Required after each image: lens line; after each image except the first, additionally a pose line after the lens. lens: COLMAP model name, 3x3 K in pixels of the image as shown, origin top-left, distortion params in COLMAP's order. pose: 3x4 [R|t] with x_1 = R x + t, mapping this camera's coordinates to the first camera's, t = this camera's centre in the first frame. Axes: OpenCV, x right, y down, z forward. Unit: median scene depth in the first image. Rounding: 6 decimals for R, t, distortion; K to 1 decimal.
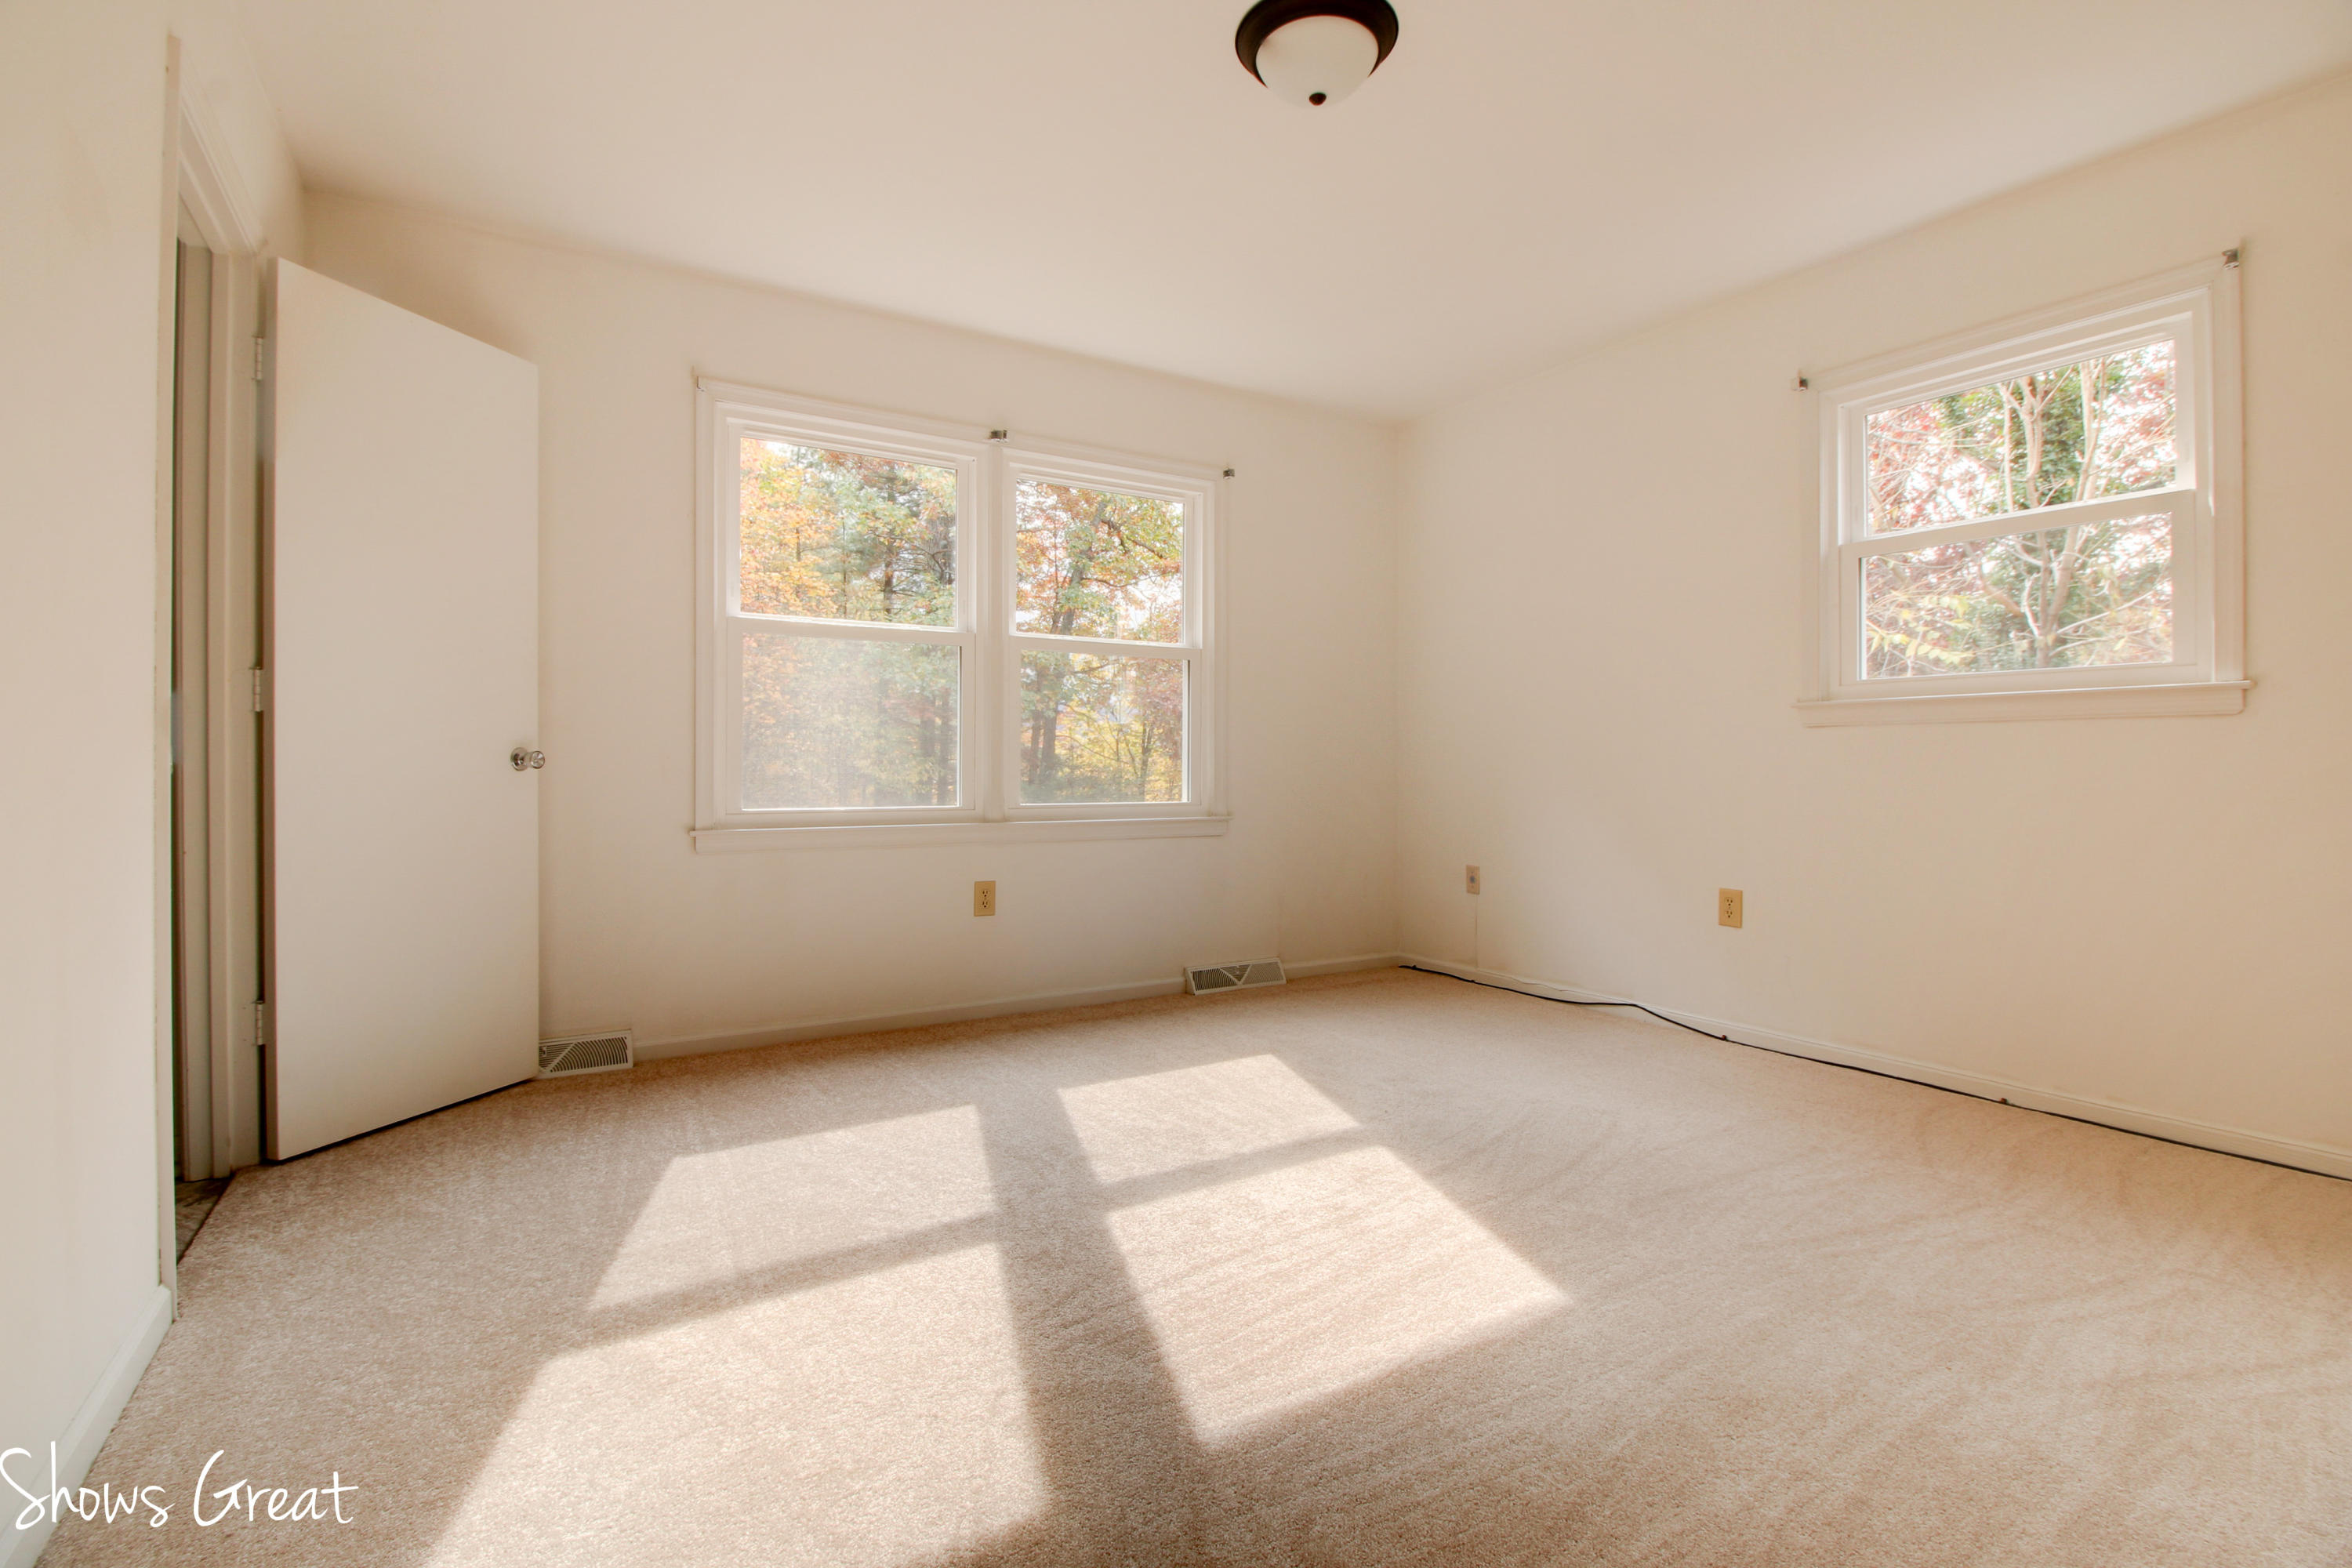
lens RADIAL K [[1085.0, 0, 1185.6], [0, 1085.0, 767.1], [0, 0, 1]] dist [0.001879, -0.014164]
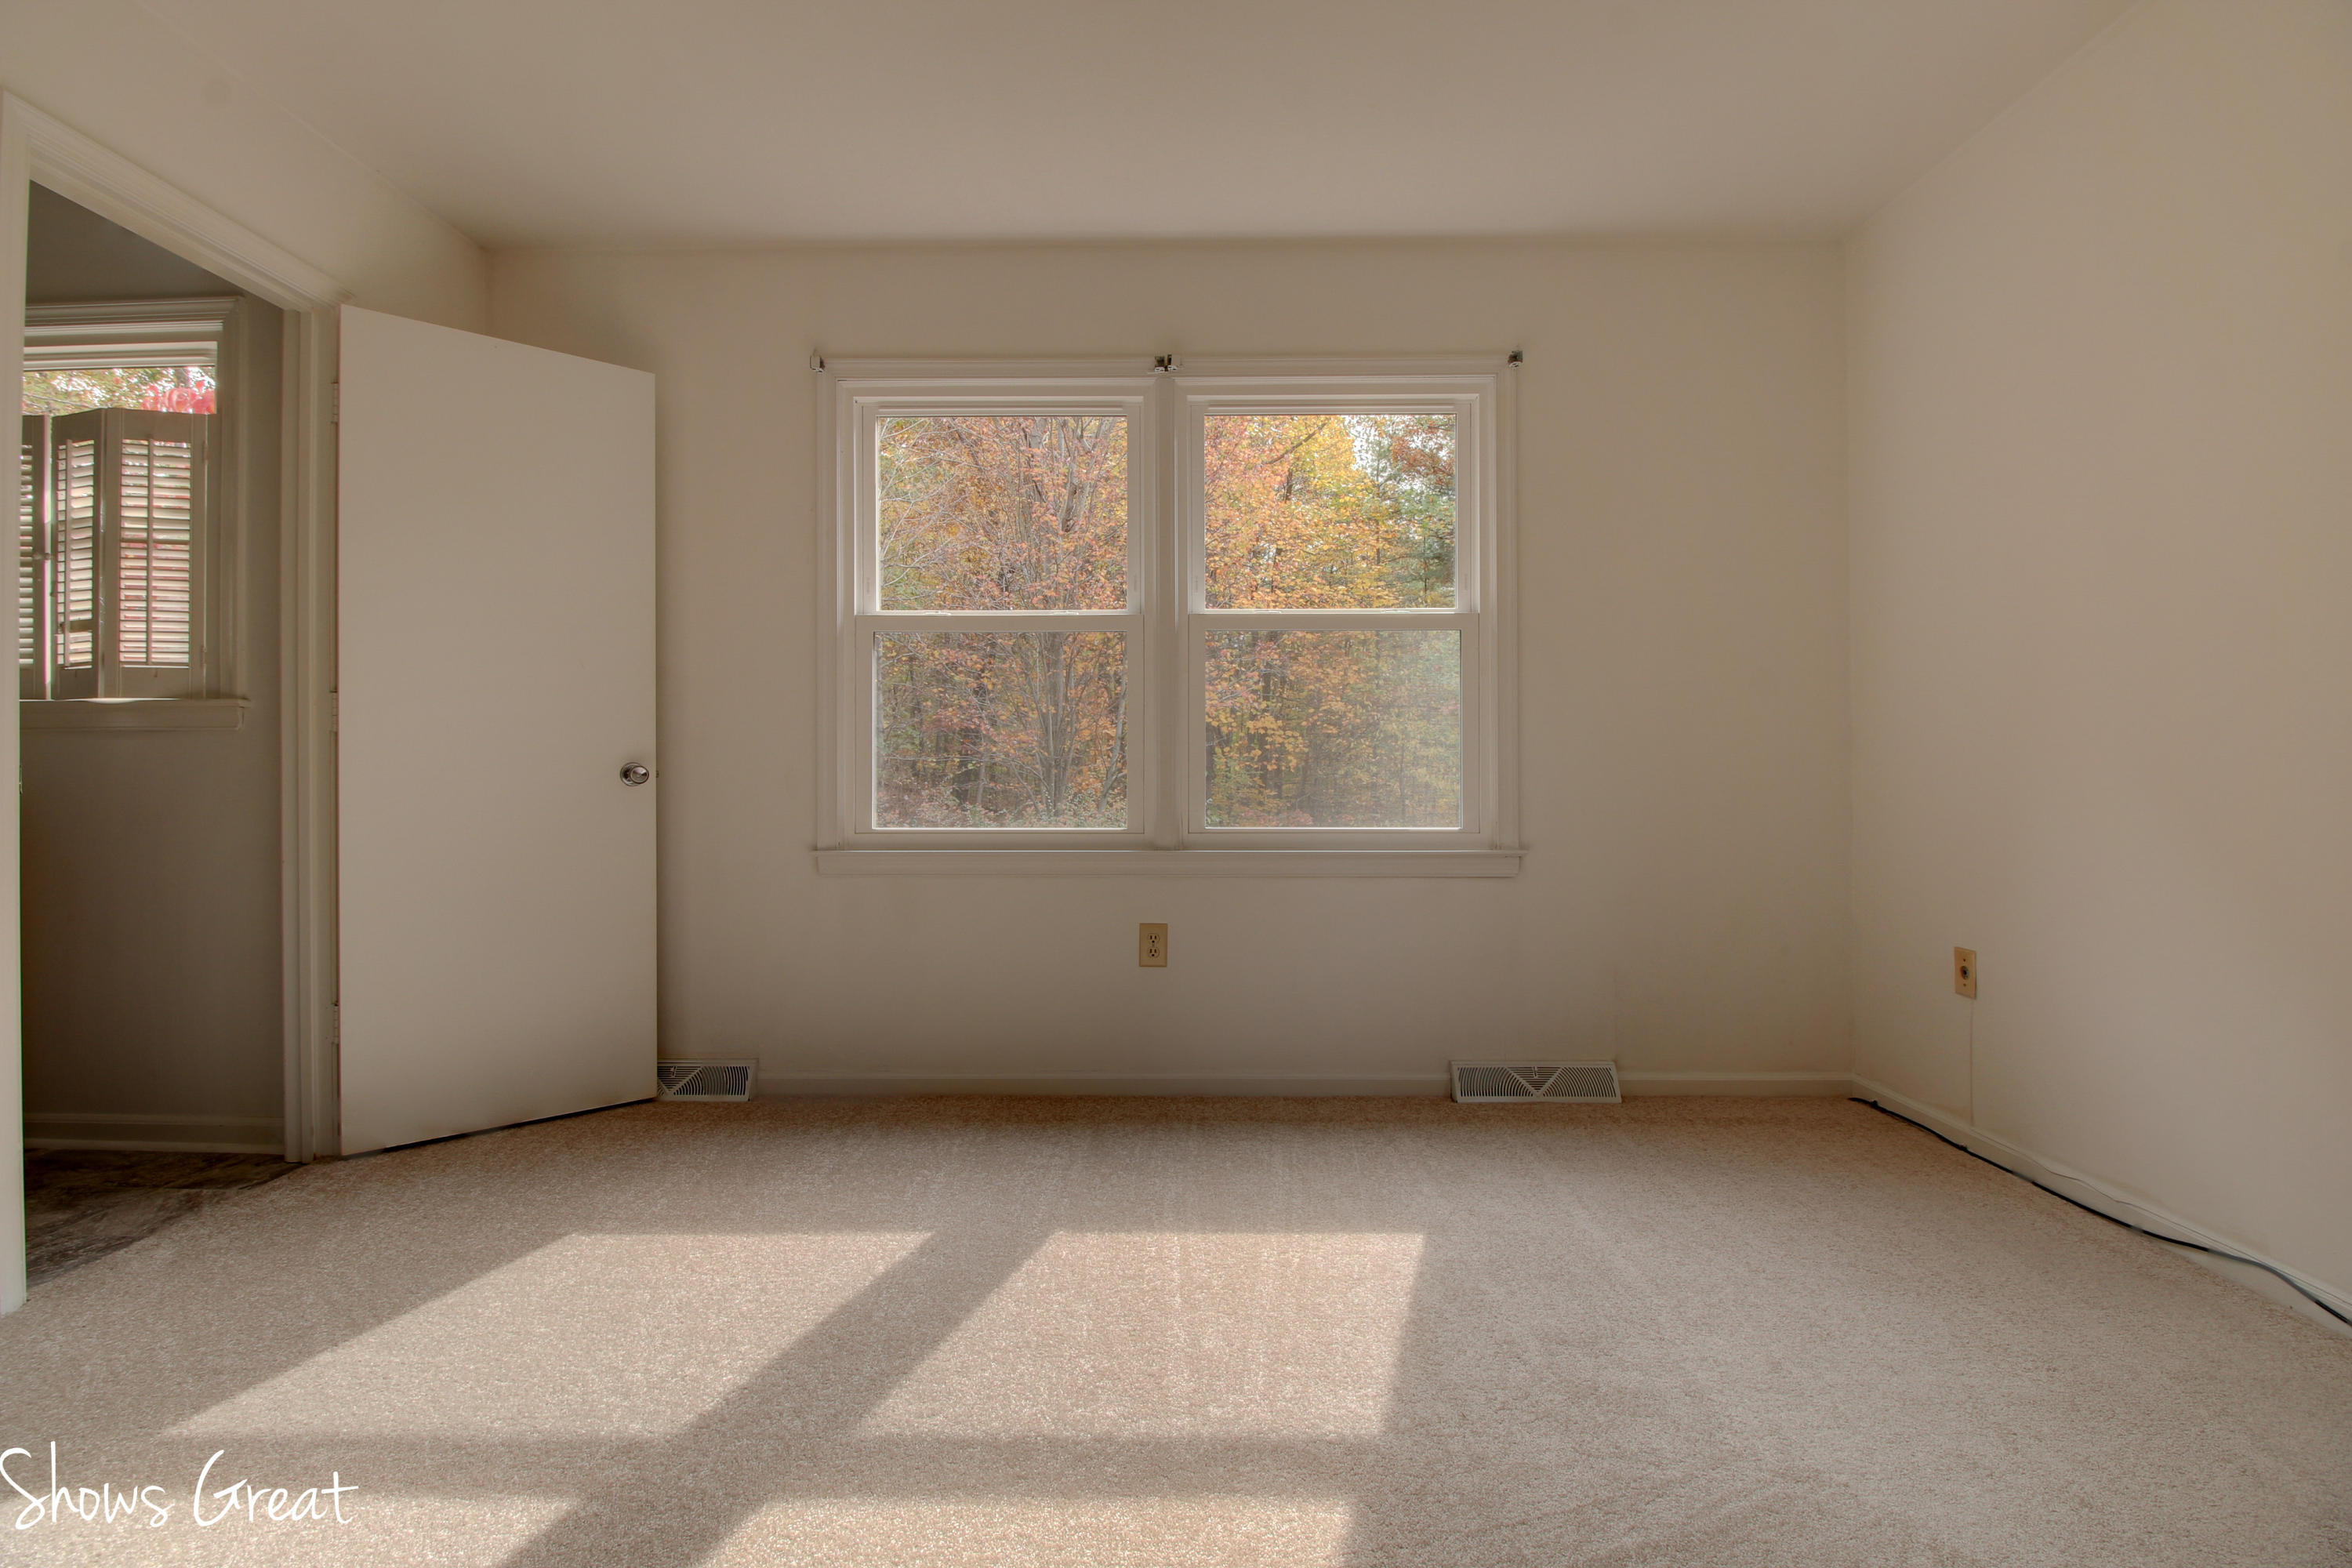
lens RADIAL K [[1085.0, 0, 1185.6], [0, 1085.0, 767.1], [0, 0, 1]] dist [0.001879, -0.014164]
pose [[0.843816, -0.006599, -0.536591, 0.318097], [0.002977, 0.999967, -0.007615, -0.004361], [0.536624, 0.004828, 0.843808, 0.408210]]
